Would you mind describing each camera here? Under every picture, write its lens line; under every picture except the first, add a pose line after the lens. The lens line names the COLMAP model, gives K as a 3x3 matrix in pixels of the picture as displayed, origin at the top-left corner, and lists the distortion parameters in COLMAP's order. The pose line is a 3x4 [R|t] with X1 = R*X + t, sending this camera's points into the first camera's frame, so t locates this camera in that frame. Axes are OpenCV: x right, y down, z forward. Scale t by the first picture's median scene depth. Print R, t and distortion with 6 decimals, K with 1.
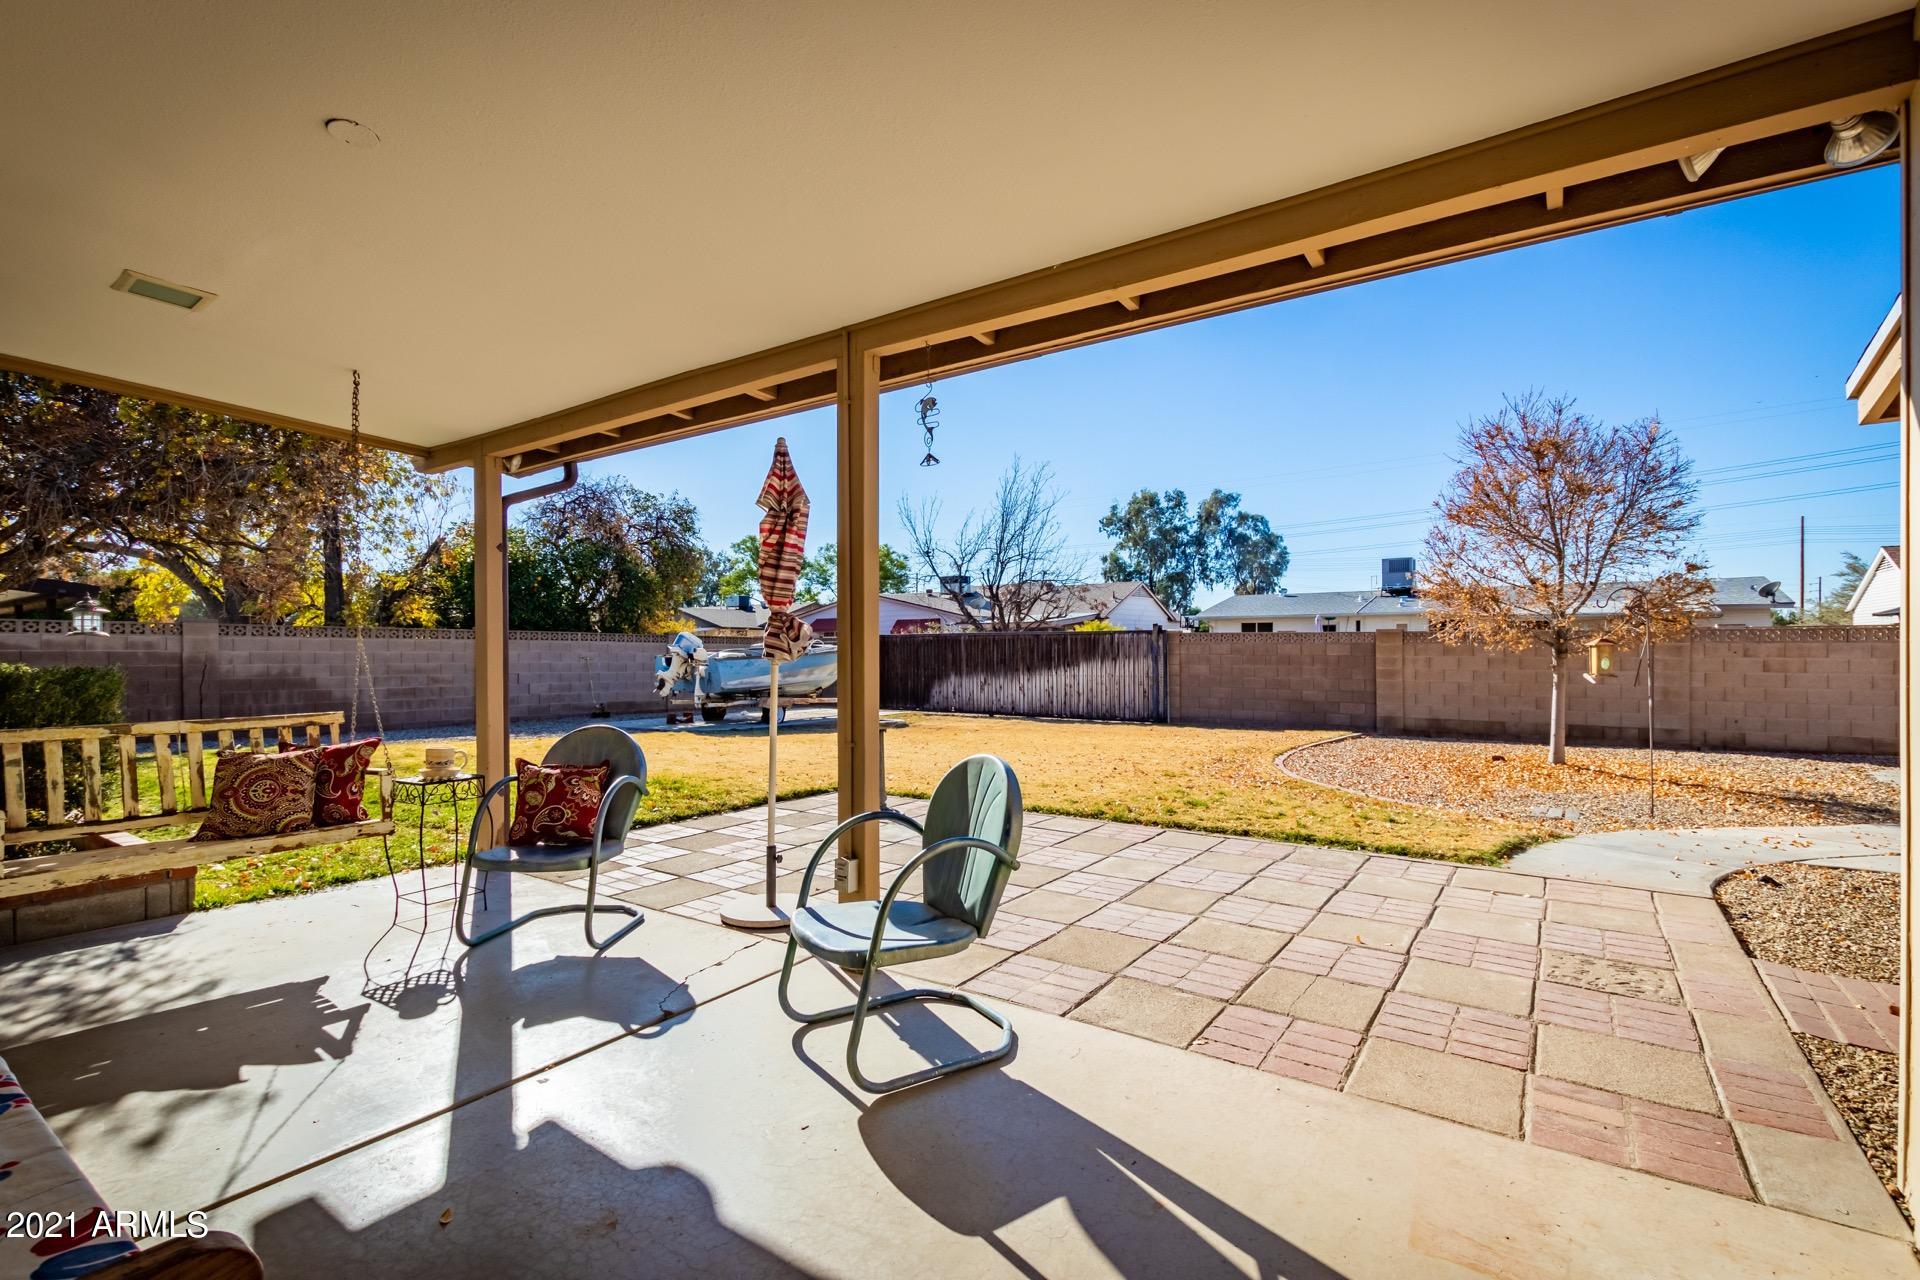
lens RADIAL K [[880.9, 0, 957.6], [0, 880.9, 637.5], [0, 0, 1]] dist [-0.000325, -0.002107]
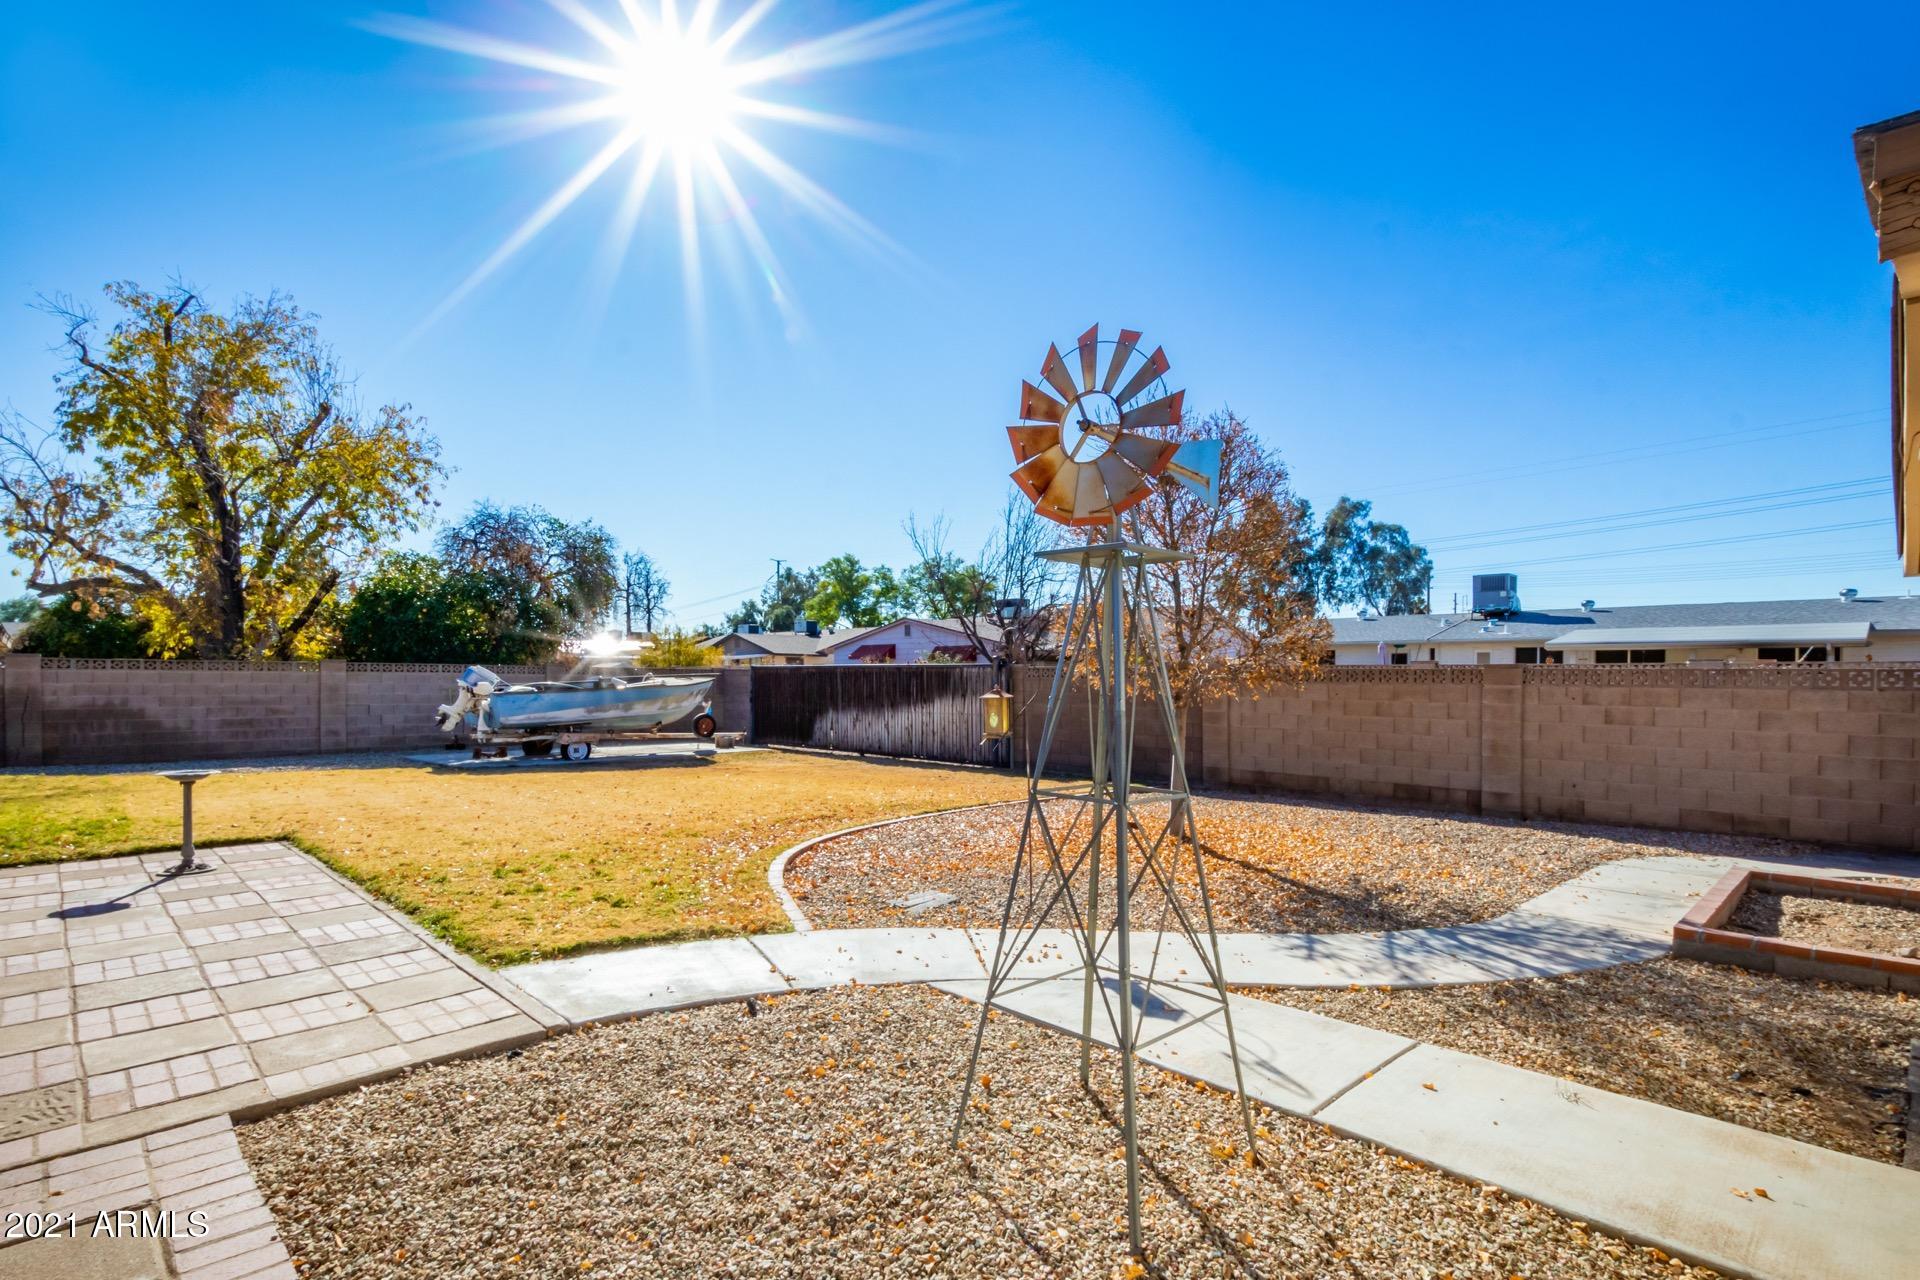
lens RADIAL K [[933.7, 0, 961.6], [0, 933.7, 655.8], [0, 0, 1]] dist [0.001040, 0.001787]
pose [[0.984779, 0.001559, -0.173806, 0.342706], [-0.002681, 0.999977, -0.006225, -0.010241], [0.173793, 0.006597, 0.984760, 0.054030]]
